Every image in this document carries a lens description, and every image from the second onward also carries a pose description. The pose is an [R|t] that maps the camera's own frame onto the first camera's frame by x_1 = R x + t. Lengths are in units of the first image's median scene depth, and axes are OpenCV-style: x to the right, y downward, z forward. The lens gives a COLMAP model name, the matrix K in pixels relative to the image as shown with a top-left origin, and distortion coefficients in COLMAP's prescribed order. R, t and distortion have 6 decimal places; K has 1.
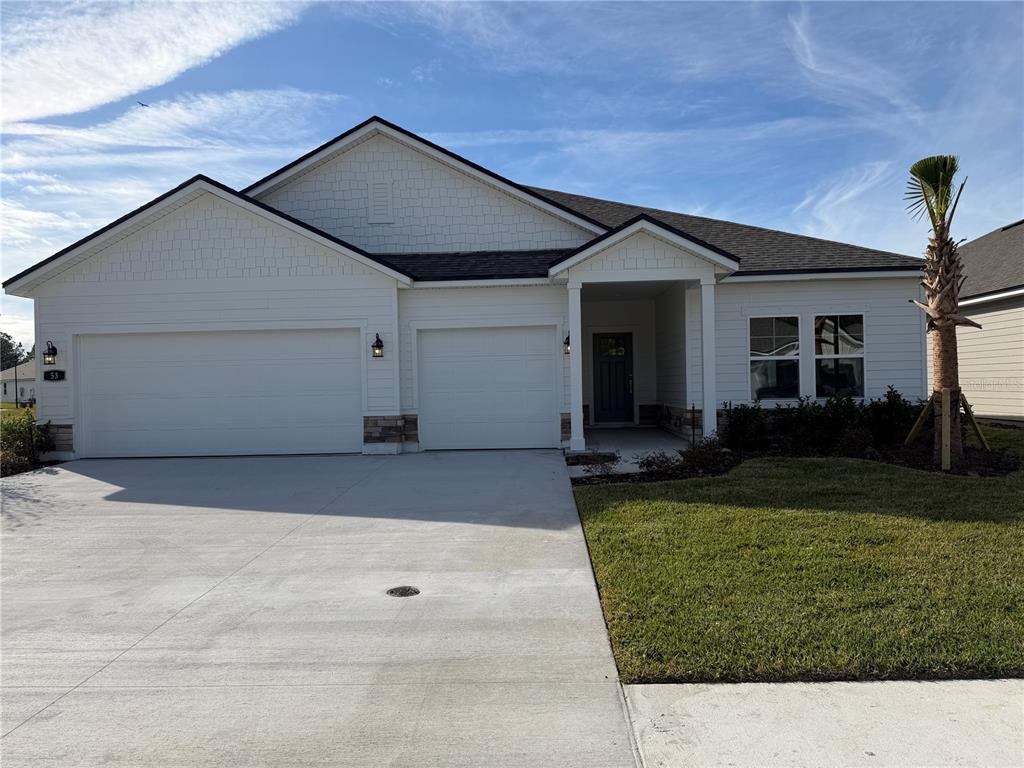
lens RADIAL K [[707.4, 0, 507.9], [0, 707.4, 380.0], [0, 0, 1]] dist [0.045475, -0.049874]
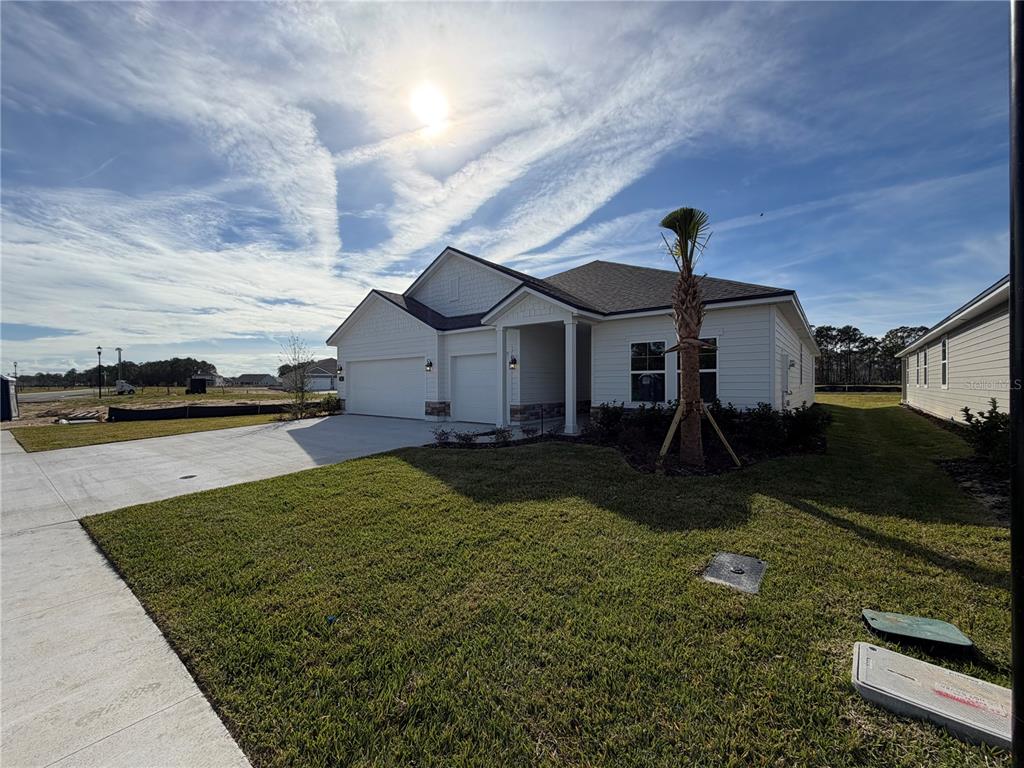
lens RADIAL K [[408.6, 0, 508.8], [0, 408.6, 385.5], [0, 0, 1]] dist [0.000605, 0.000307]
pose [[0.812803, 0.024120, -0.582039, 0.614943], [-0.014758, 0.999674, 0.020818, -0.019054], [0.582351, -0.008331, 0.812895, 0.207071]]
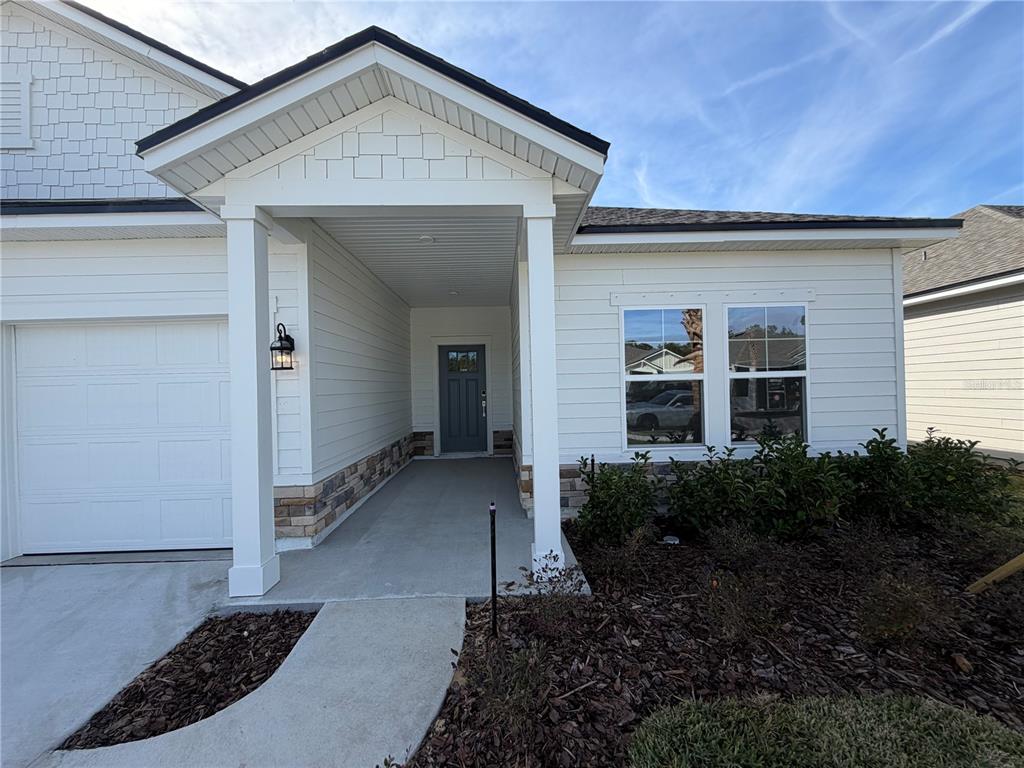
lens RADIAL K [[412.6, 0, 512.0], [0, 412.6, 384.0], [0, 0, 1]] dist [-0.000246, -0.000020]
pose [[0.996321, -0.005315, 0.085539, 0.217264], [0.005392, 0.999985, -0.000665, -0.025747], [-0.085534, 0.001124, 0.996335, 0.666847]]
